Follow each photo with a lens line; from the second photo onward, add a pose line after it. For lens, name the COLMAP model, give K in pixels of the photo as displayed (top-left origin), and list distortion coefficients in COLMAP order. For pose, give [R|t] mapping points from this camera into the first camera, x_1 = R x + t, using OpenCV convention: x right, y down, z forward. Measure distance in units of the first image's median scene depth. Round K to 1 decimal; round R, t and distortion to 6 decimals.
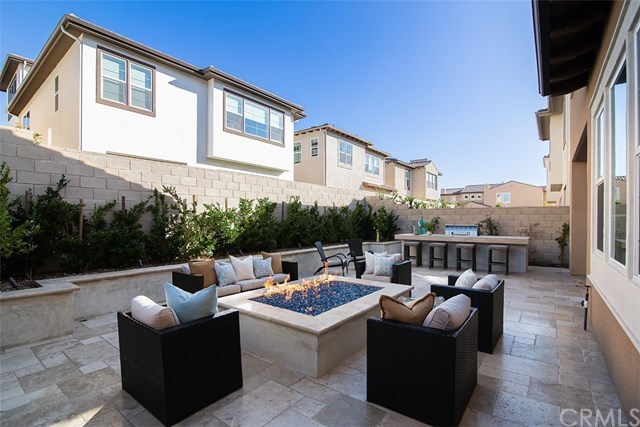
lens RADIAL K [[301.7, 0, 320.2], [0, 301.7, 224.8], [0, 0, 1]] dist [-0.001840, -0.000540]
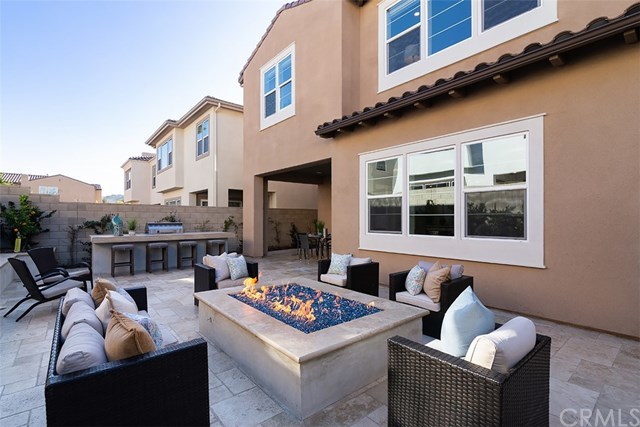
lens RADIAL K [[304.2, 0, 320.0], [0, 304.2, 213.5], [0, 0, 1]] dist [-0.001380, -0.000397]
pose [[0.224332, 0.017442, 0.974357, -0.174589], [0.015490, 0.999650, -0.021461, -0.000156], [-0.974390, 0.019907, 0.223983, 0.153464]]
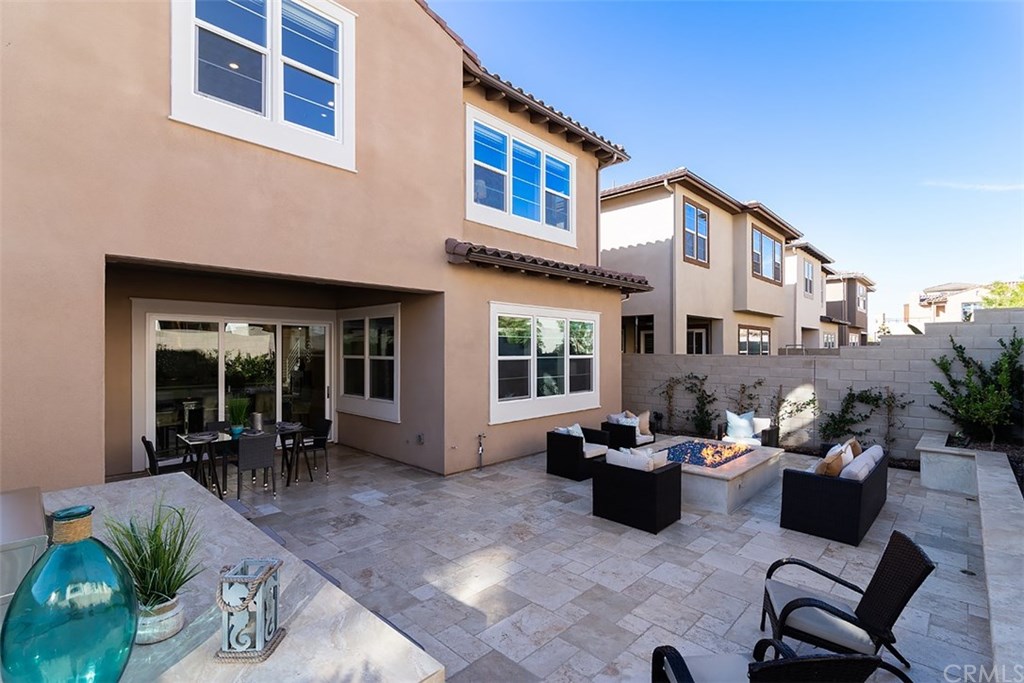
lens RADIAL K [[464.2, 0, 512.0], [0, 464.2, 341.5], [0, 0, 1]] dist [0.000228, -0.000044]
pose [[-0.994096, 0.001491, 0.108490, 0.105114], [0.001763, 0.999996, 0.002416, -0.039737], [-0.108486, 0.002593, -0.994095, 0.582827]]
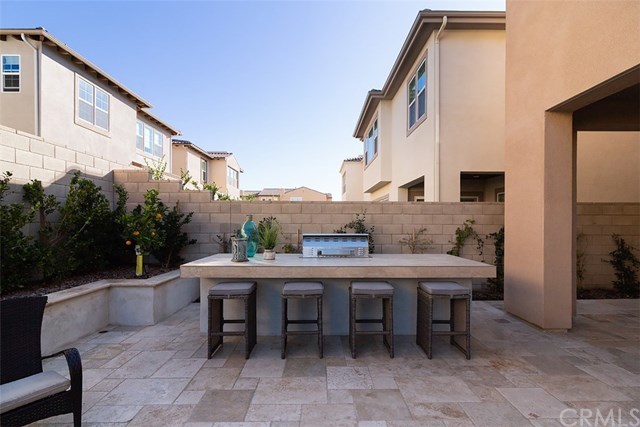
lens RADIAL K [[301.7, 0, 320.2], [0, 301.7, 224.8], [0, 0, 1]] dist [-0.001840, -0.000540]
pose [[0.793469, -0.001103, 0.608610, 0.084092], [0.006877, 0.999951, -0.007153, -0.005111], [-0.608572, 0.009861, 0.793437, 0.320197]]
